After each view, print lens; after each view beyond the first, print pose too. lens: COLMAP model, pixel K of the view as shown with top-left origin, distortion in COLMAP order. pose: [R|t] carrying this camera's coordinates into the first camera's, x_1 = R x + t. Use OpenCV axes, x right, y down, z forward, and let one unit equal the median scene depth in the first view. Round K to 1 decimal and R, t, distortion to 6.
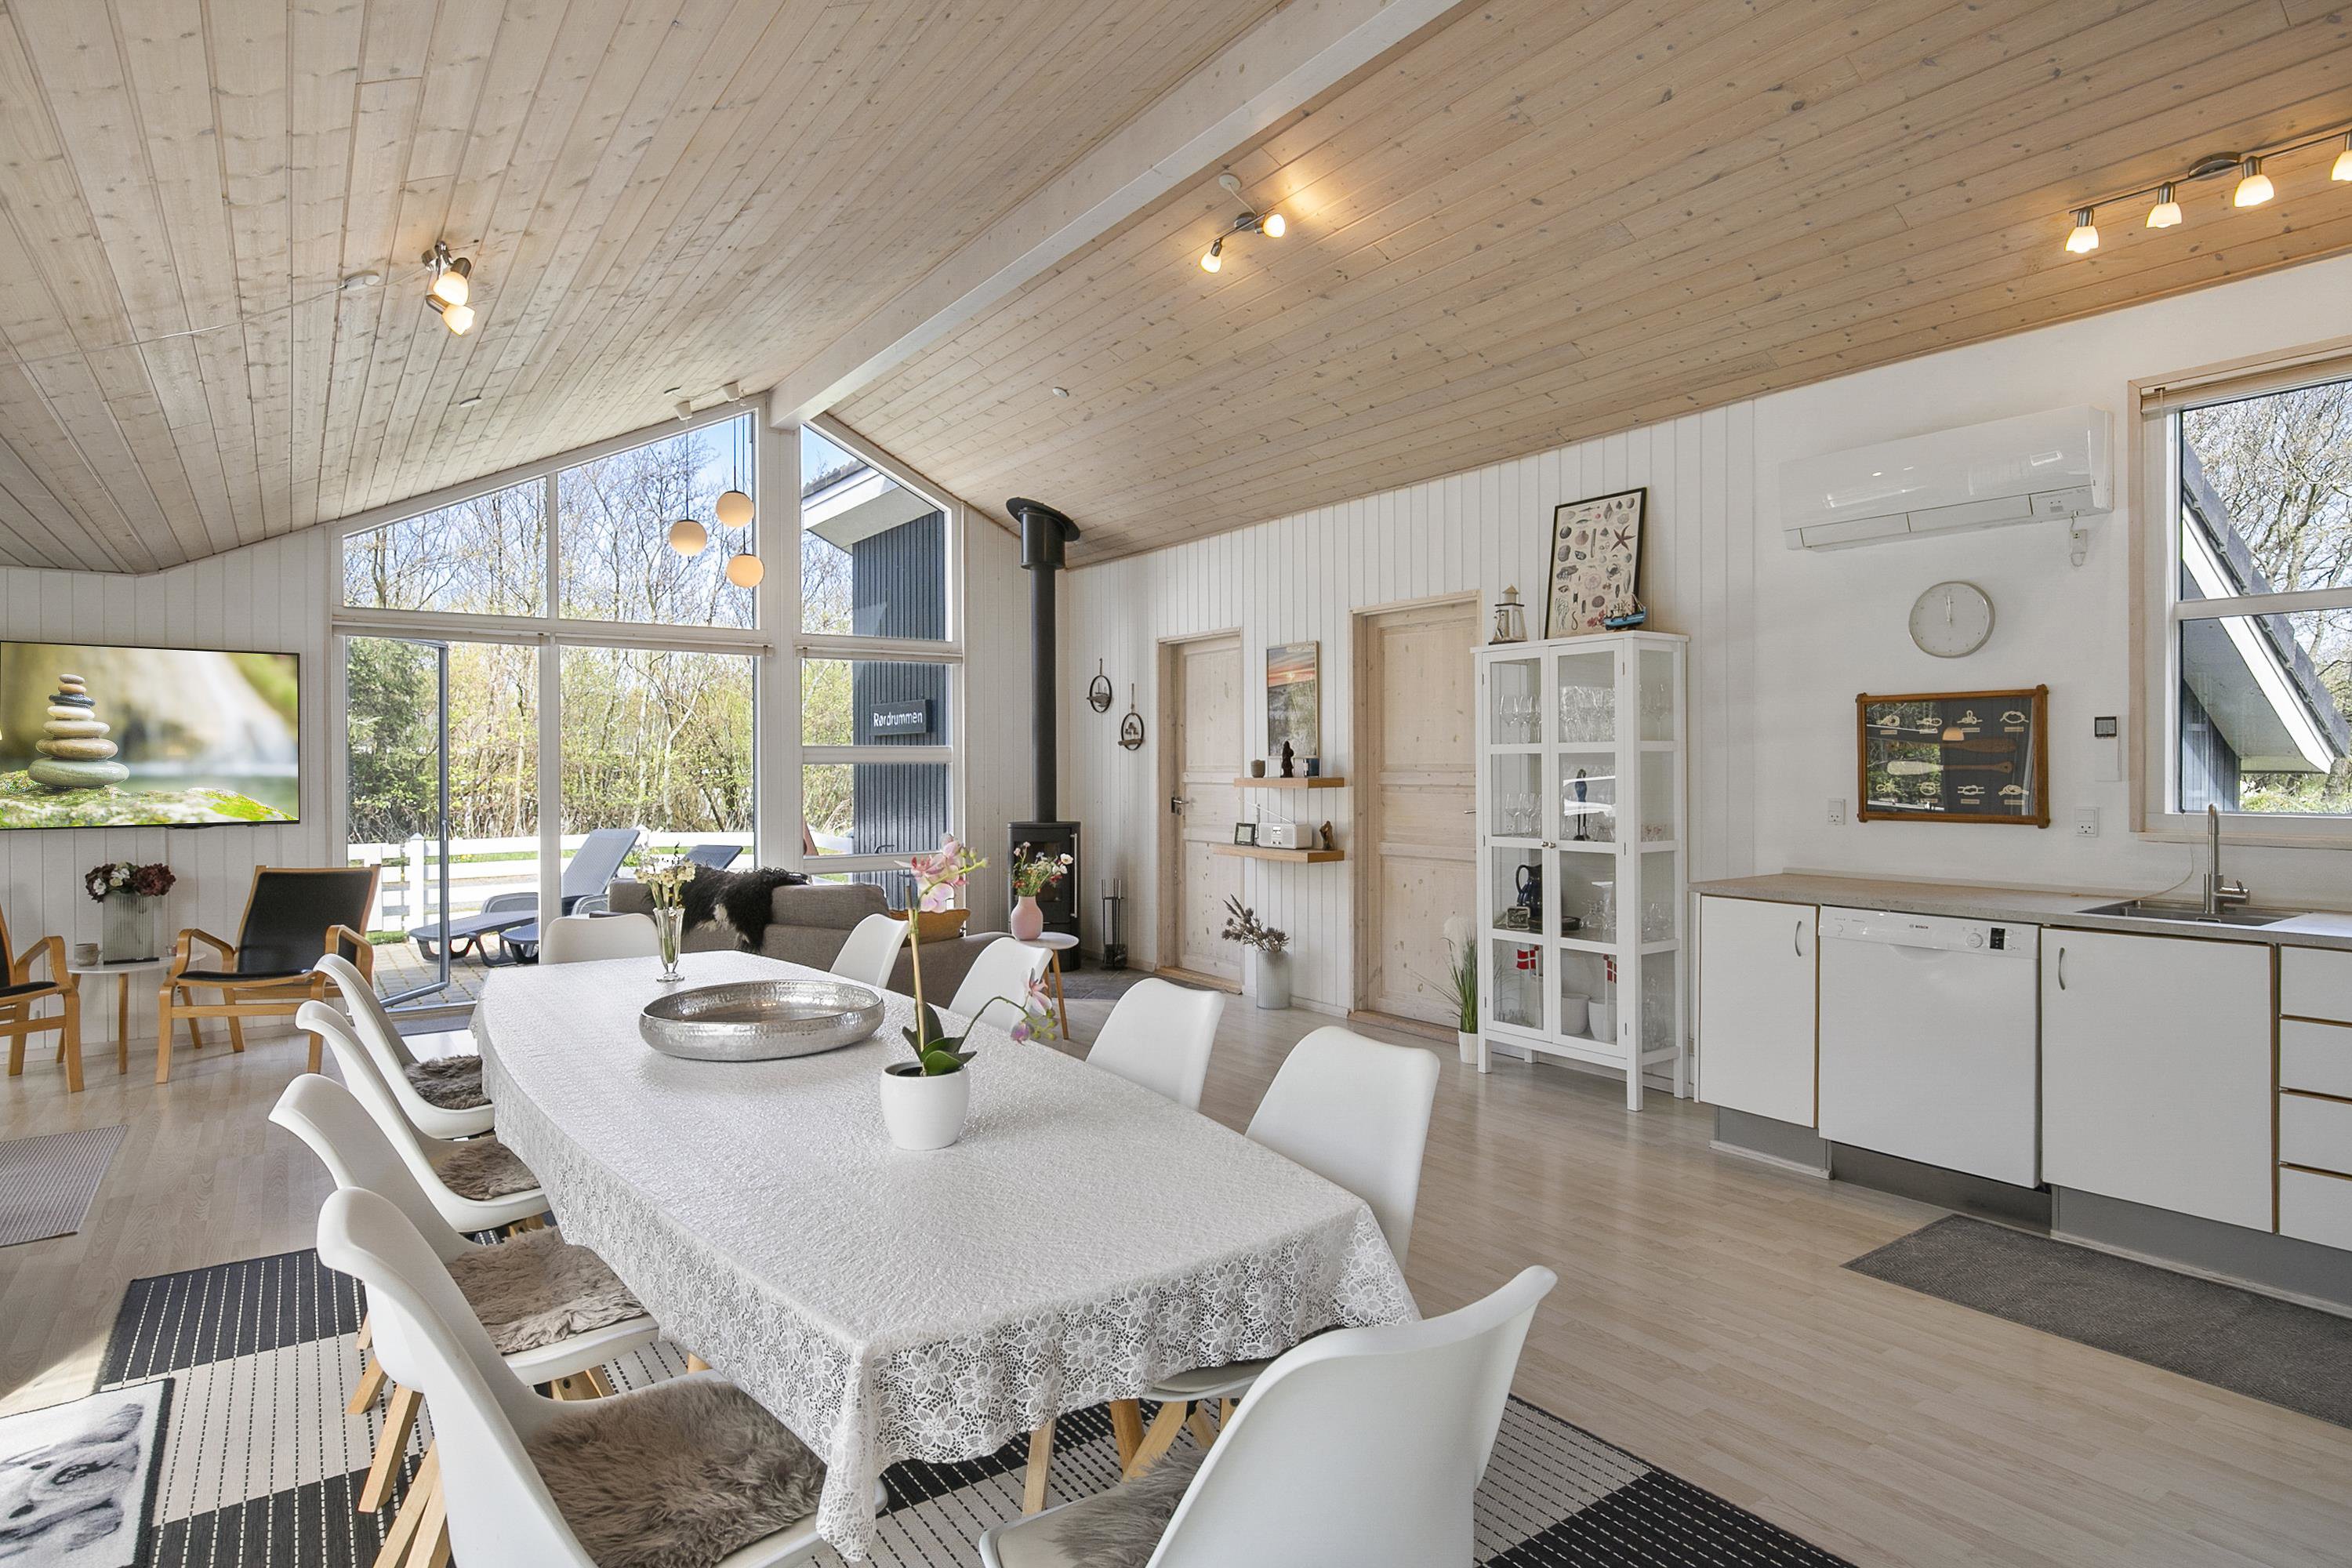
lens RADIAL K [[1251.2, 0, 1176.0], [0, 1251.2, 784.0], [0, 0, 1]] dist [-0.002775, 0.000667]
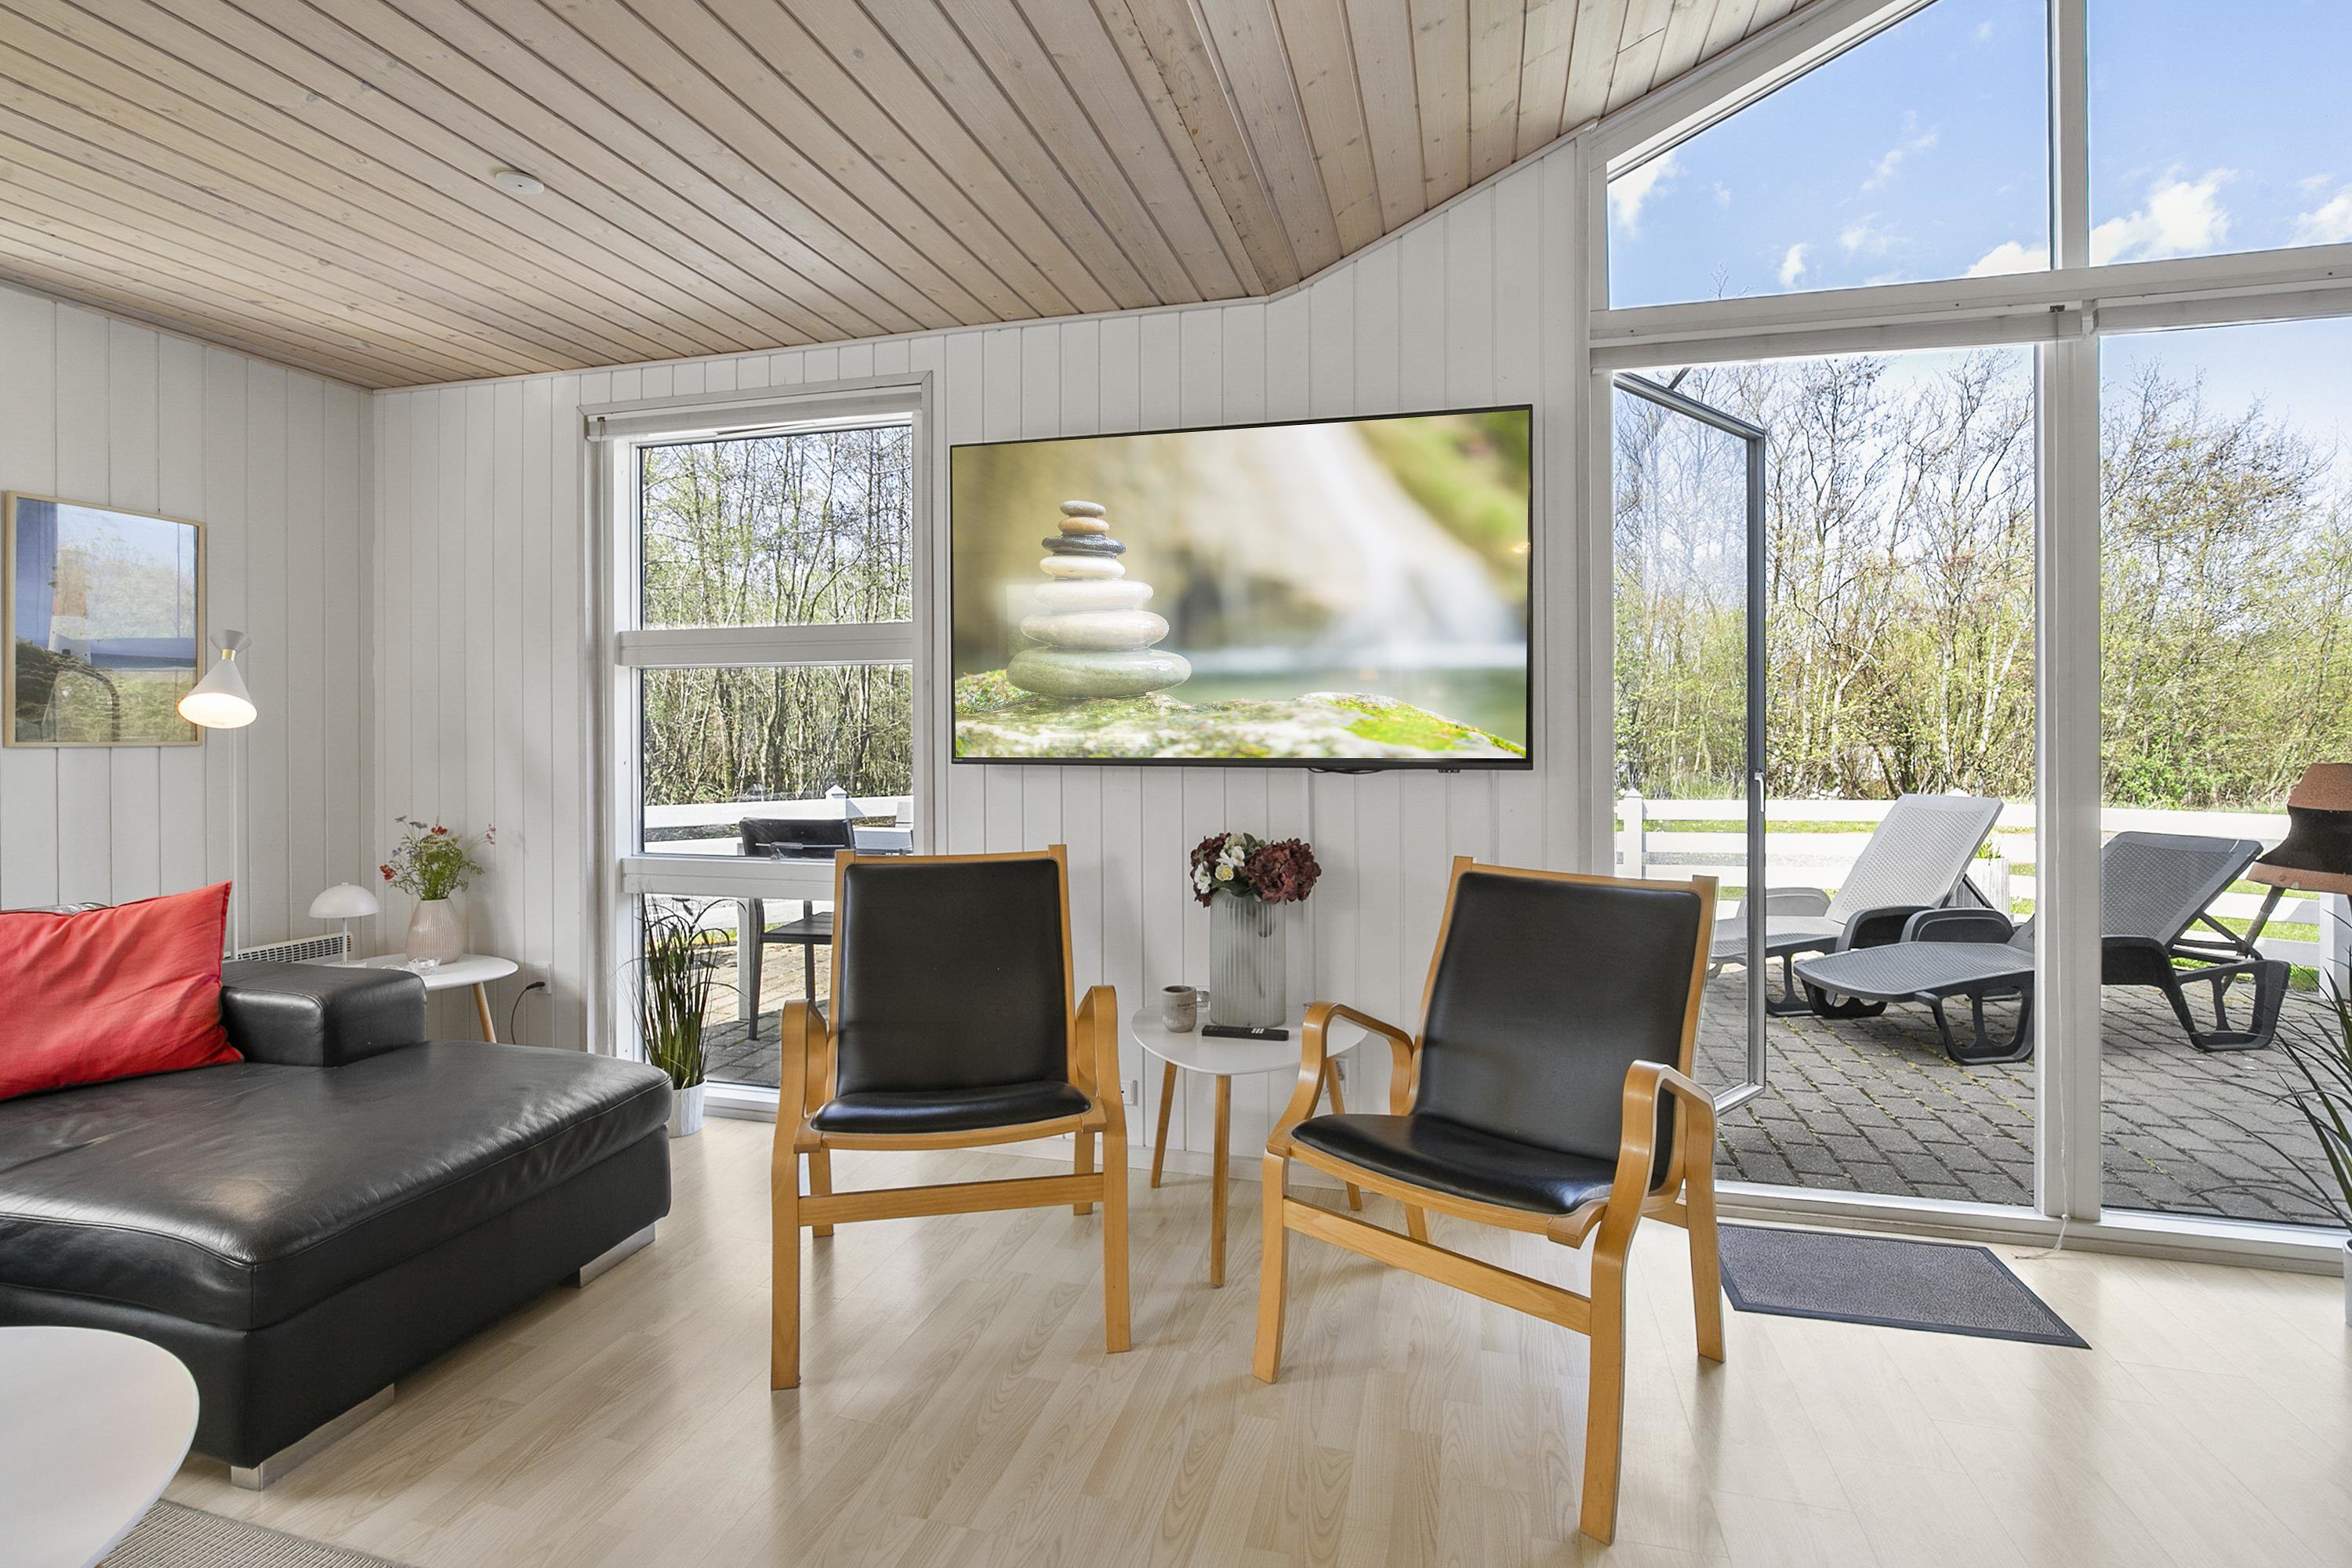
lens RADIAL K [[1092.8, 0, 1167.4], [0, 1092.8, 733.6], [0, 0, 1]] dist [-0.010049, 0.000799]
pose [[0.632641, 0.003681, -0.774436, -0.516146], [-0.010591, 0.999936, -0.003899, 0.023633], [0.774372, 0.010668, 0.632640, 0.696523]]
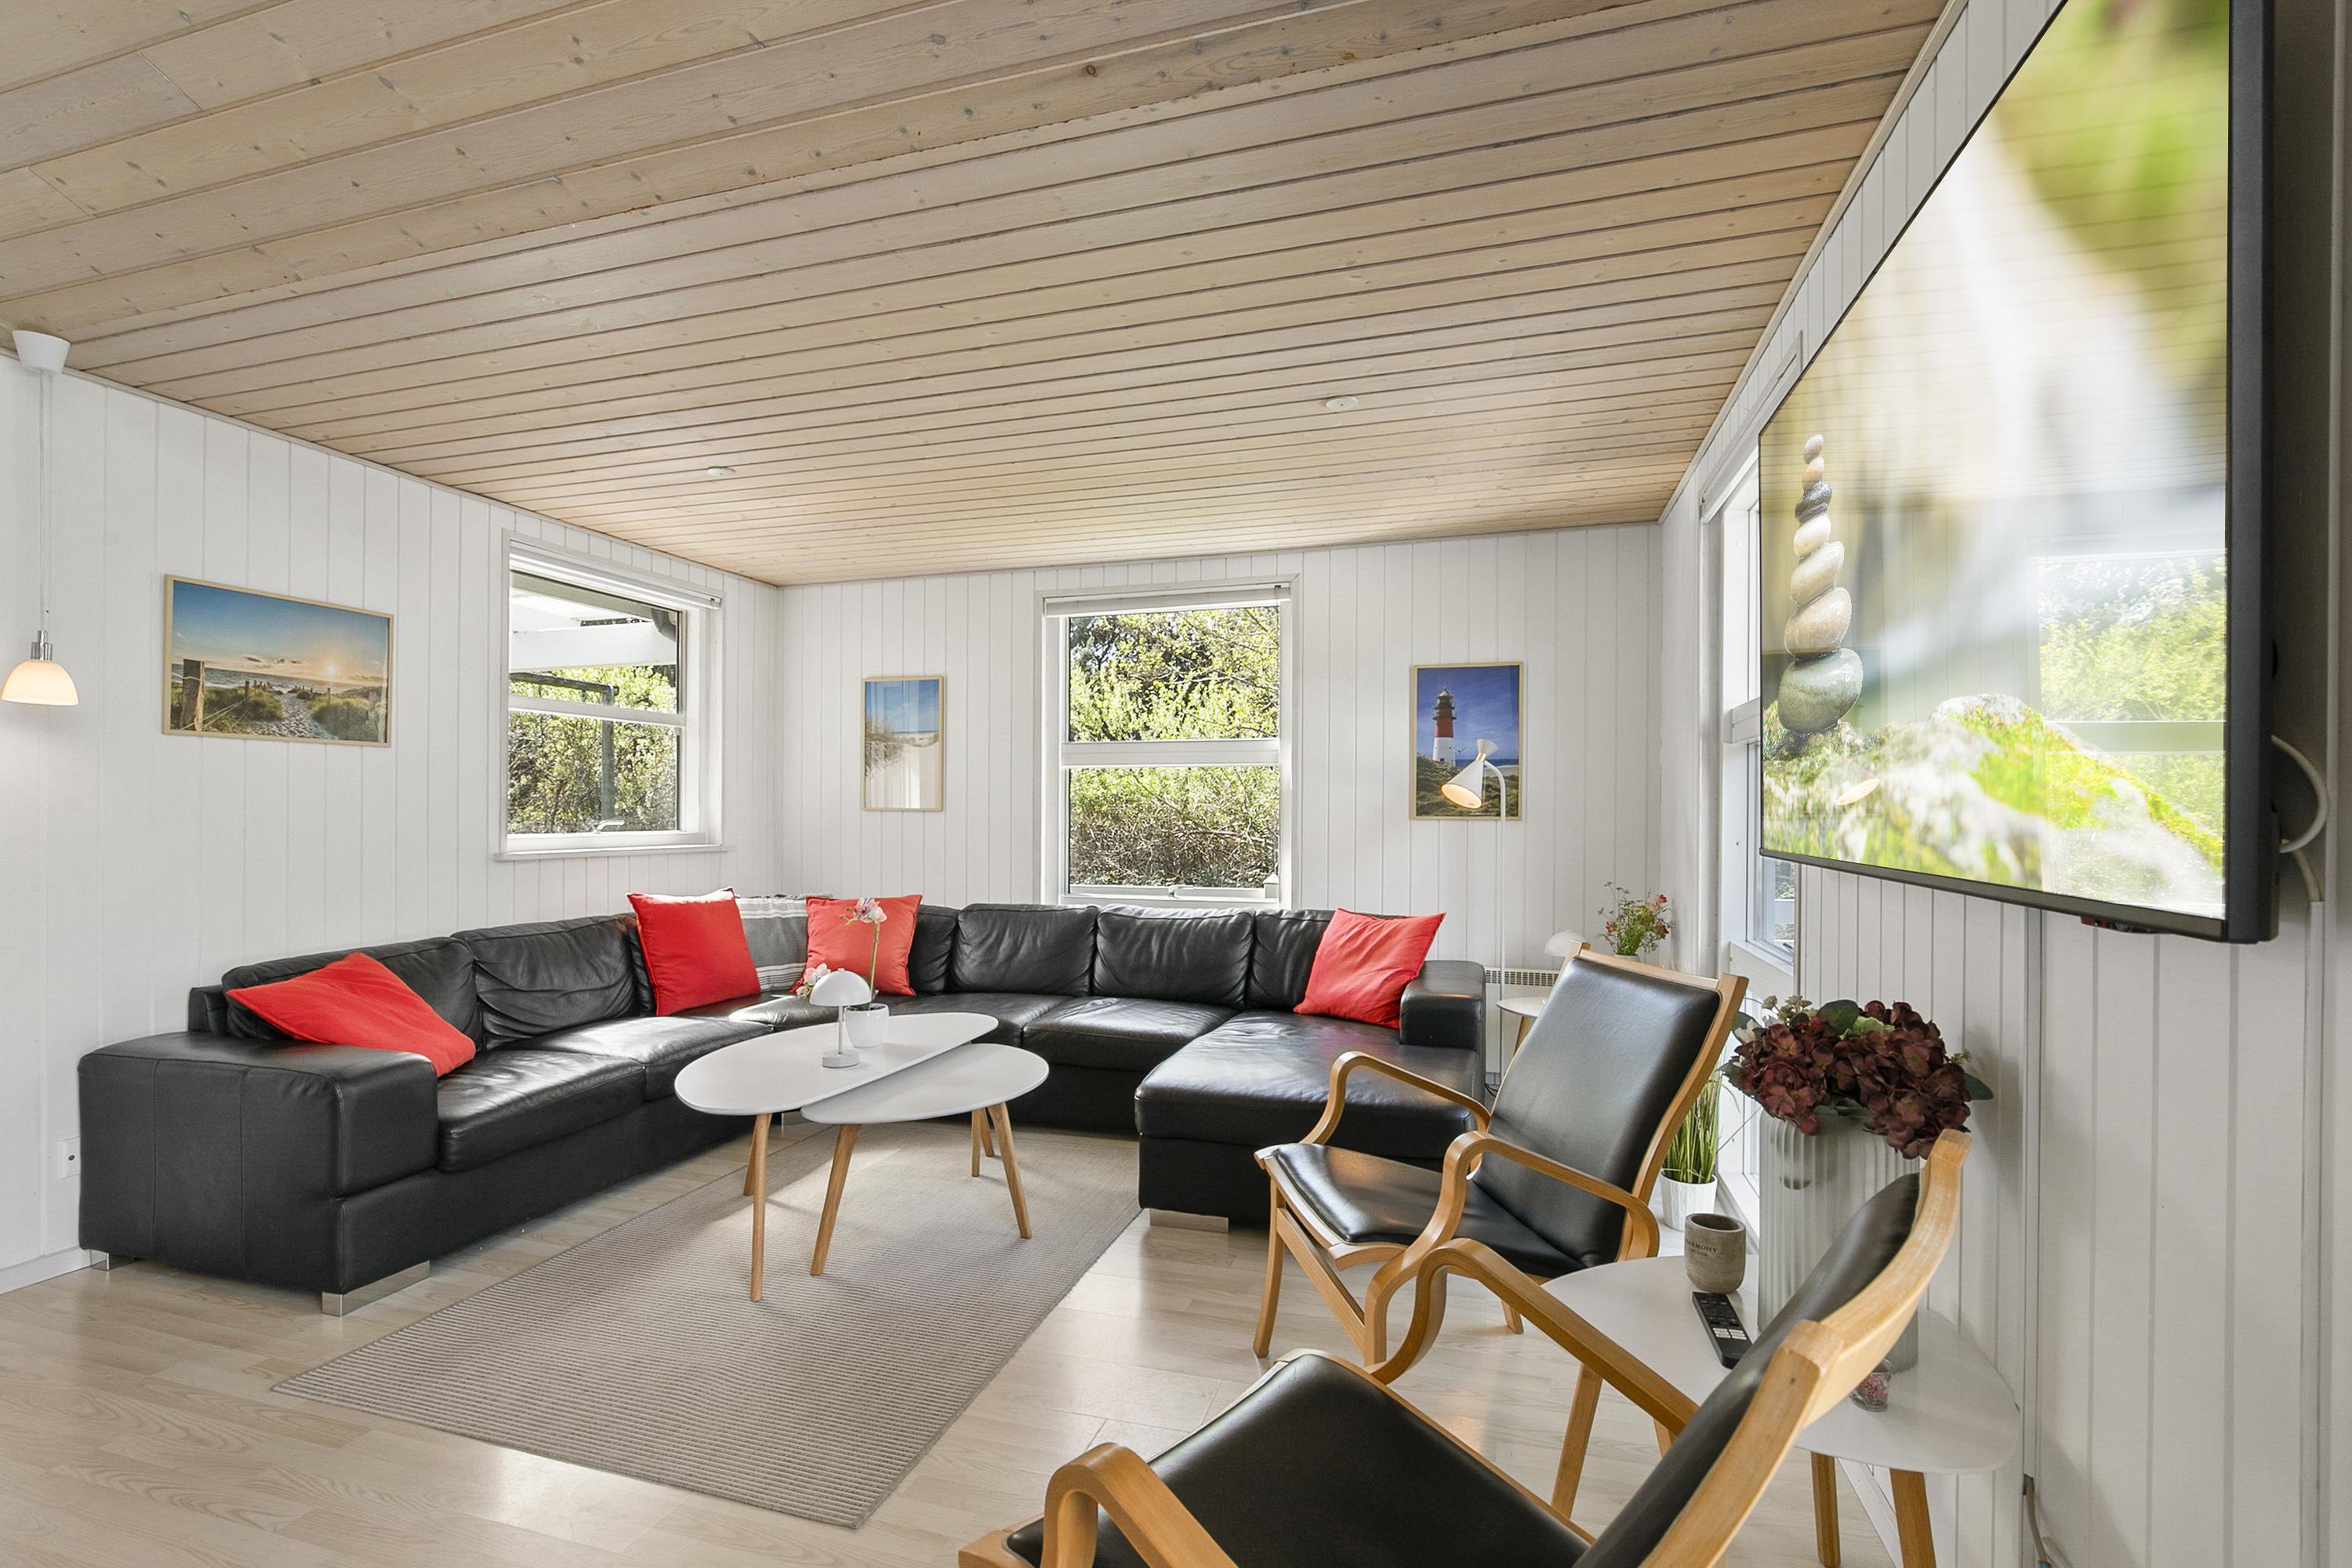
lens RADIAL K [[1087.5, 0, 1166.6], [0, 1087.5, 812.0], [0, 0, 1]] dist [-0.014265, 0.000594]
pose [[-0.792836, 0.003707, -0.609424, -0.576187], [-0.007800, 0.999838, 0.016230, 0.016798], [0.609385, 0.017622, -0.792679, 1.115903]]
